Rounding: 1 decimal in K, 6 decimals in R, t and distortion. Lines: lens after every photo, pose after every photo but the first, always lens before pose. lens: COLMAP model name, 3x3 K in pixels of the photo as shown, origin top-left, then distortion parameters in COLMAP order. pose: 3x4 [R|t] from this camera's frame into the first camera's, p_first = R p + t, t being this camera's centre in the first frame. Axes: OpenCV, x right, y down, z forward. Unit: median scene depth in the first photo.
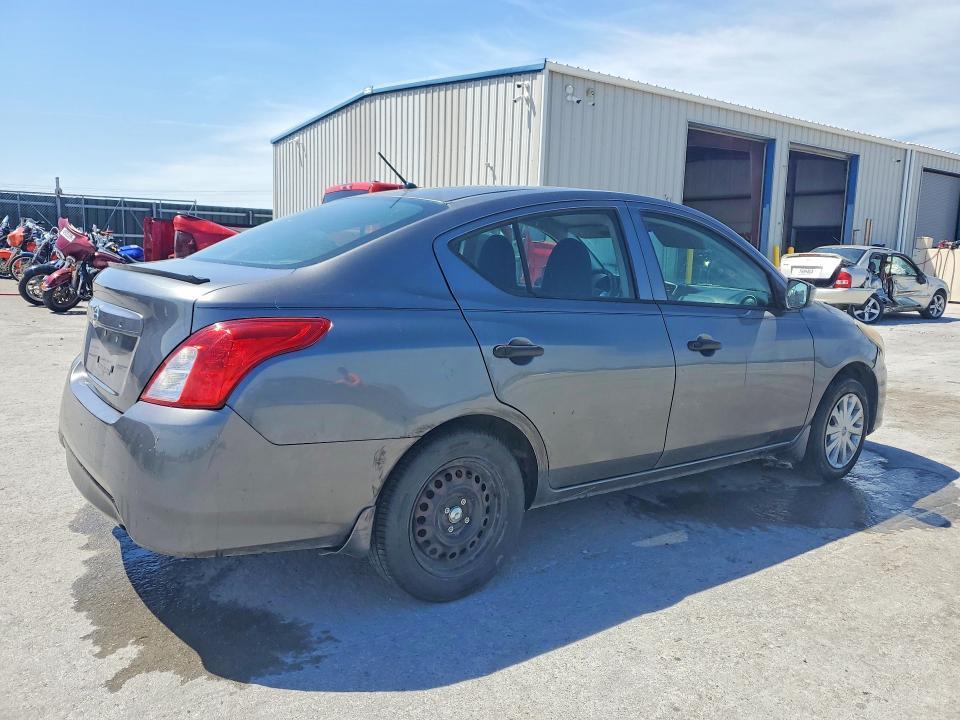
lens RADIAL K [[746.8, 0, 480.7], [0, 746.8, 359.2], [0, 0, 1]] dist [0.028366, -0.015563]
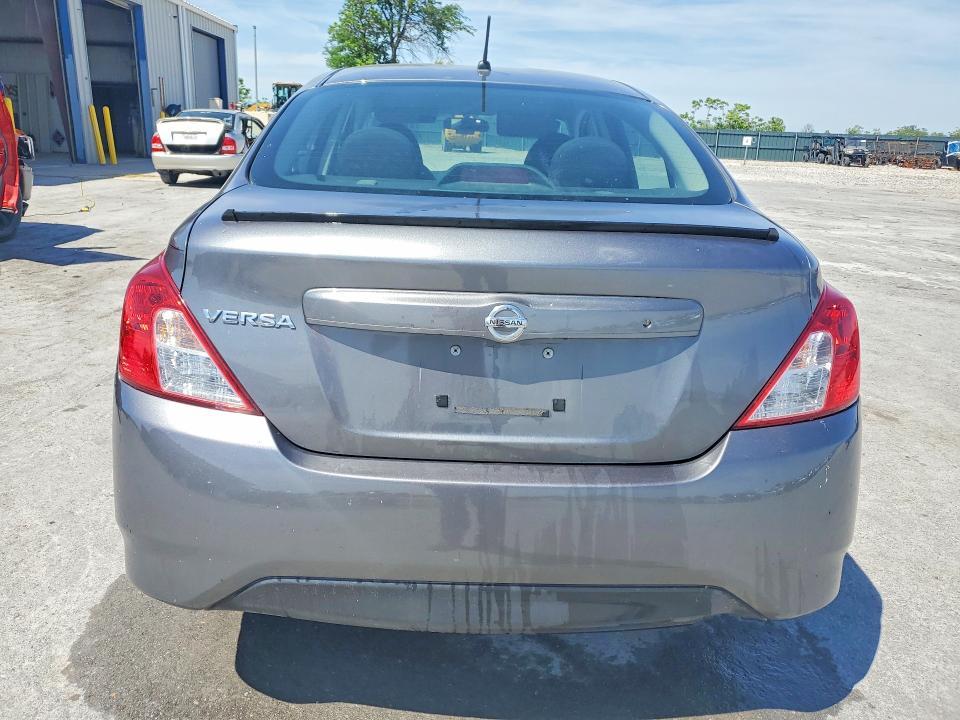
lens RADIAL K [[746.8, 0, 478.8], [0, 746.8, 360.3], [0, 0, 1]] dist [0.028366, -0.015563]
pose [[0.578274, -0.243833, 0.778553, -0.172754], [0.098374, 0.968170, 0.230151, -0.026513], [-0.809890, -0.056501, 0.583855, 0.131697]]
